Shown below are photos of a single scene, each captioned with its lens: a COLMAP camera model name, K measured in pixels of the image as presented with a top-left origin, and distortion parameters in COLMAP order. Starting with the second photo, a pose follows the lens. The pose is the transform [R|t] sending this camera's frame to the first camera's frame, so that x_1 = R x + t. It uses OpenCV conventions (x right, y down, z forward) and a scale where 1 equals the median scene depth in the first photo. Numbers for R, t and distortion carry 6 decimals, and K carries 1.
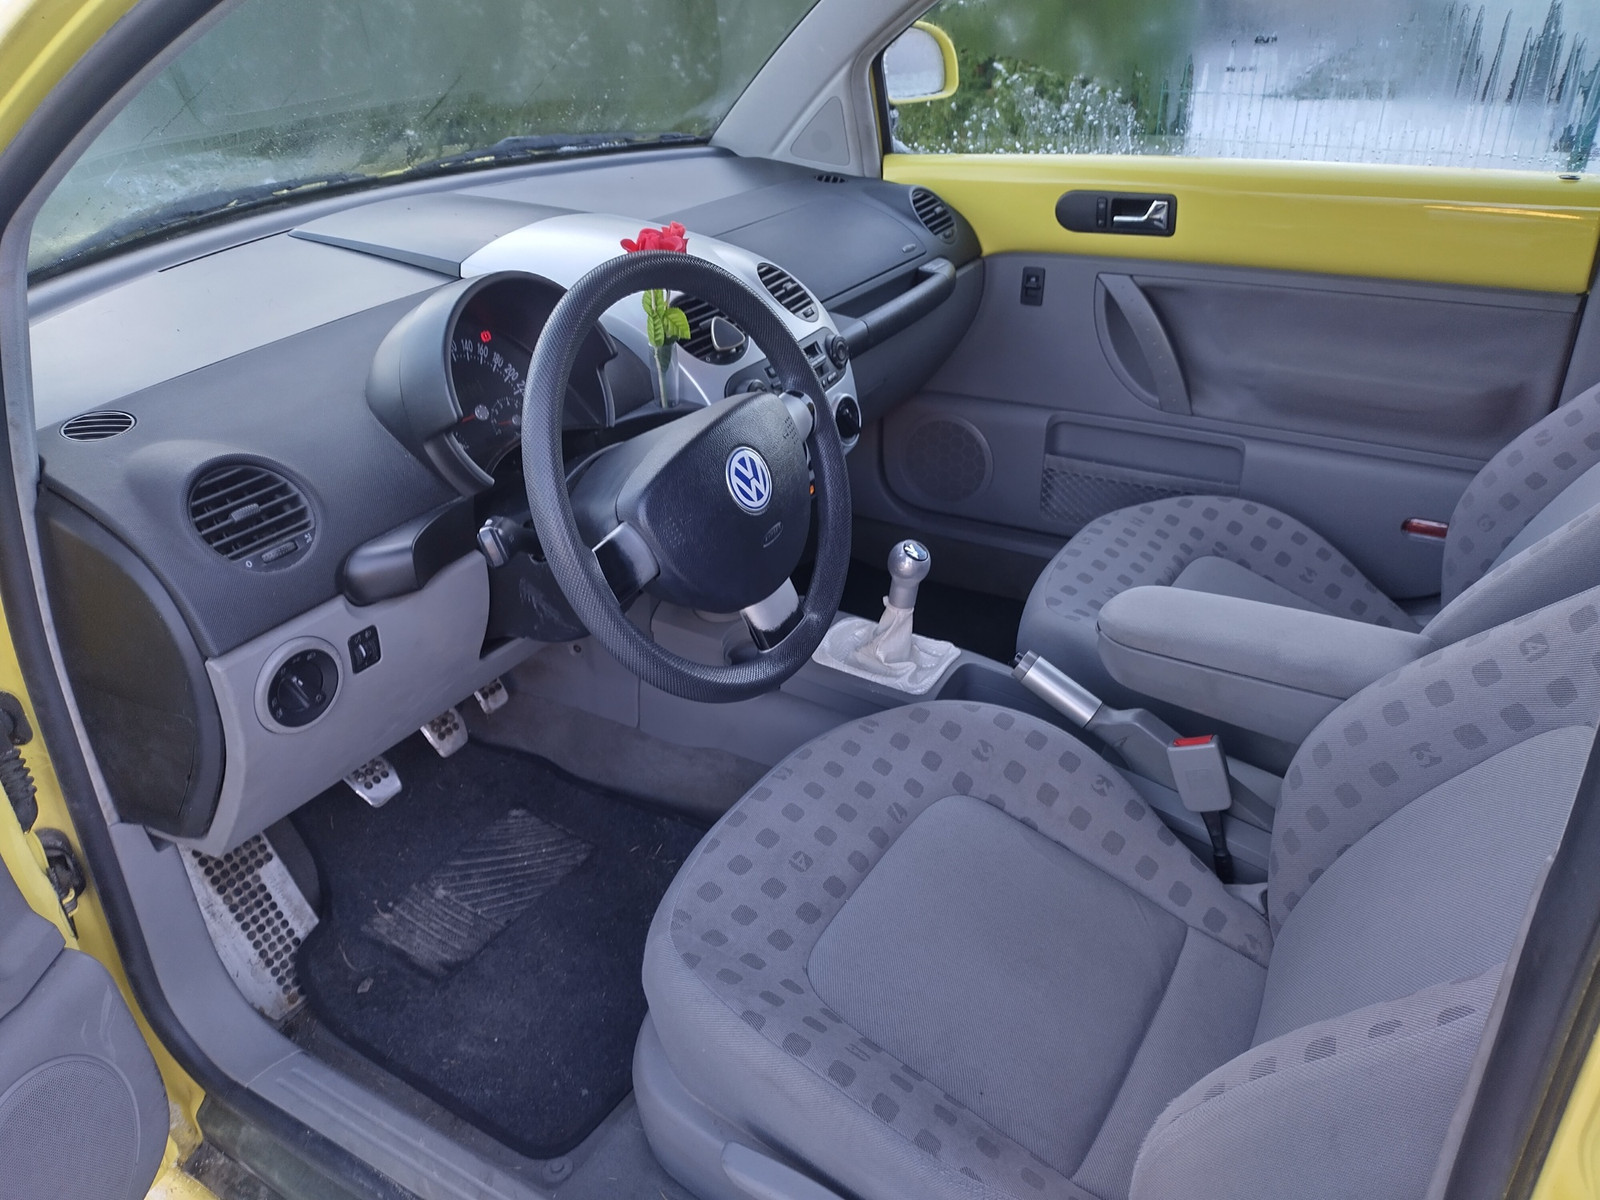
lens RADIAL K [[1194.9, 0, 800.9], [0, 1194.9, 607.2], [0, 0, 1]] dist [0.031334, -0.029269]
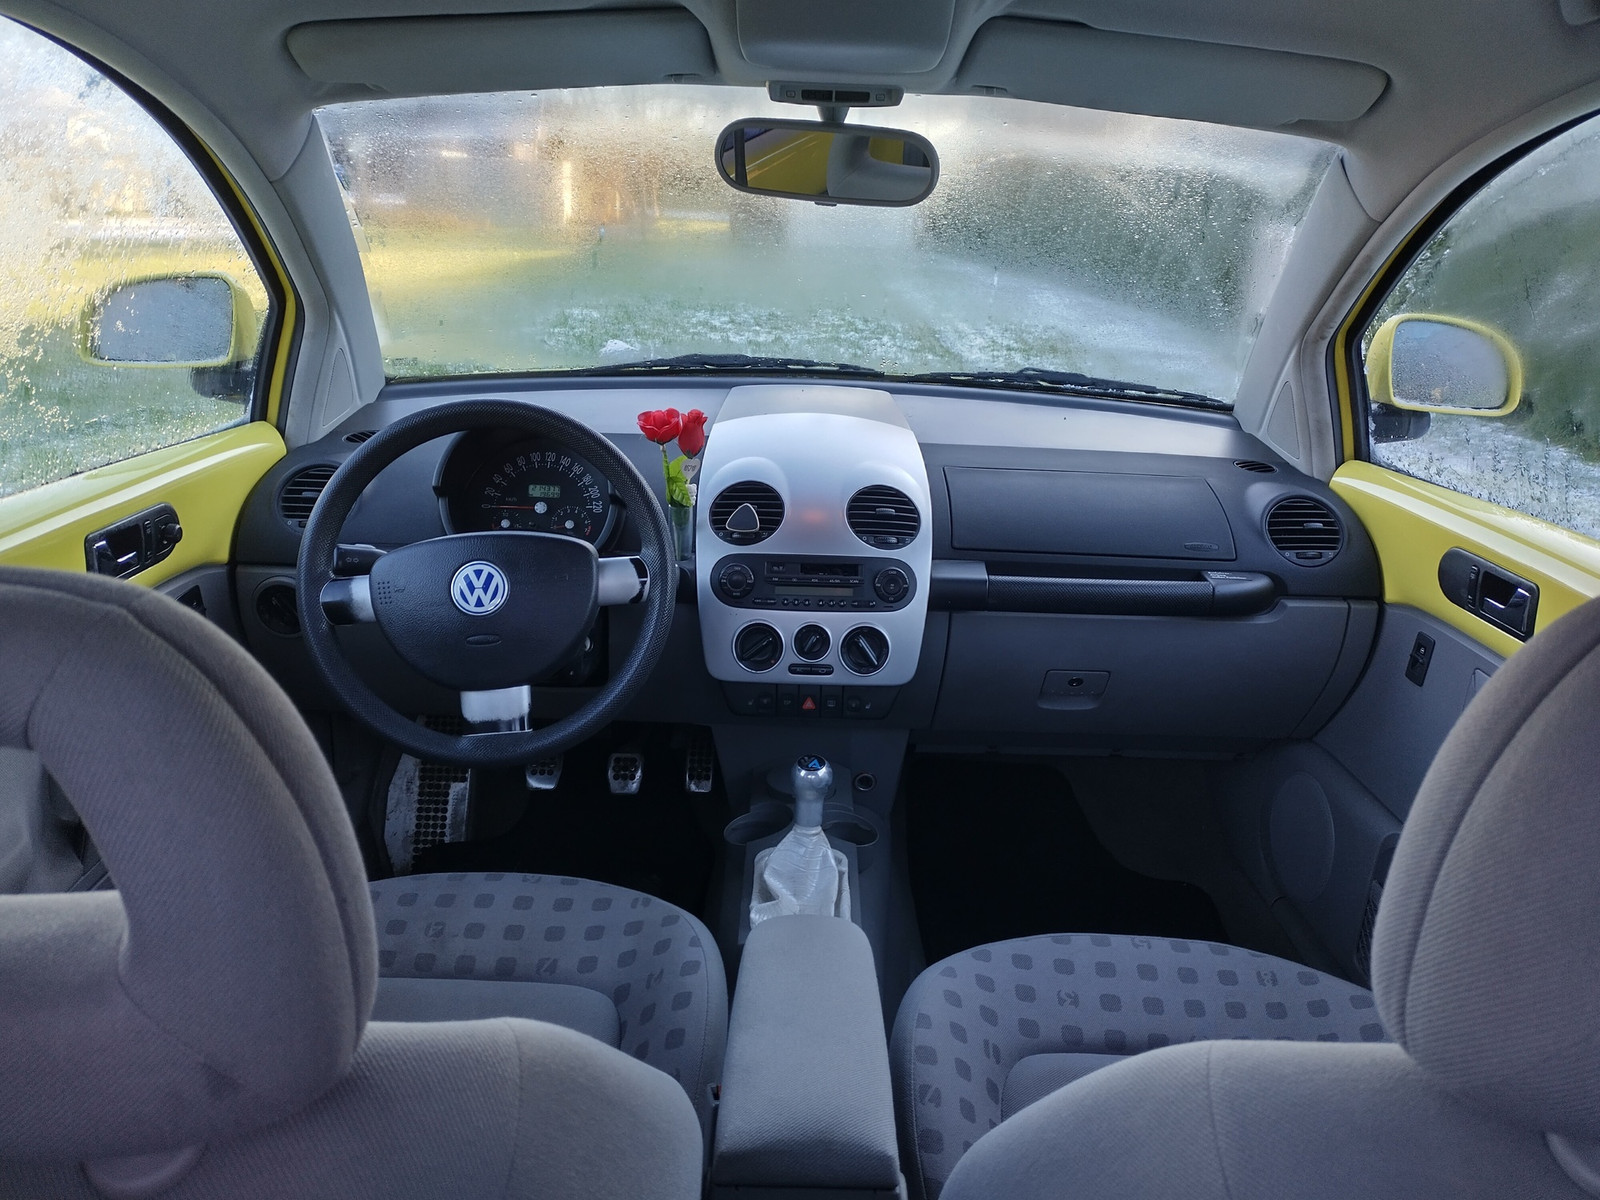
lens RADIAL K [[1194.9, 0, 807.5], [0, 1194.9, 591.5], [0, 0, 1]] dist [0.031334, -0.029269]
pose [[0.517876, 0.306938, -0.798495, 0.816011], [-0.461216, 0.886314, 0.041568, -0.229544], [0.720476, 0.346751, 0.600565, 0.385503]]
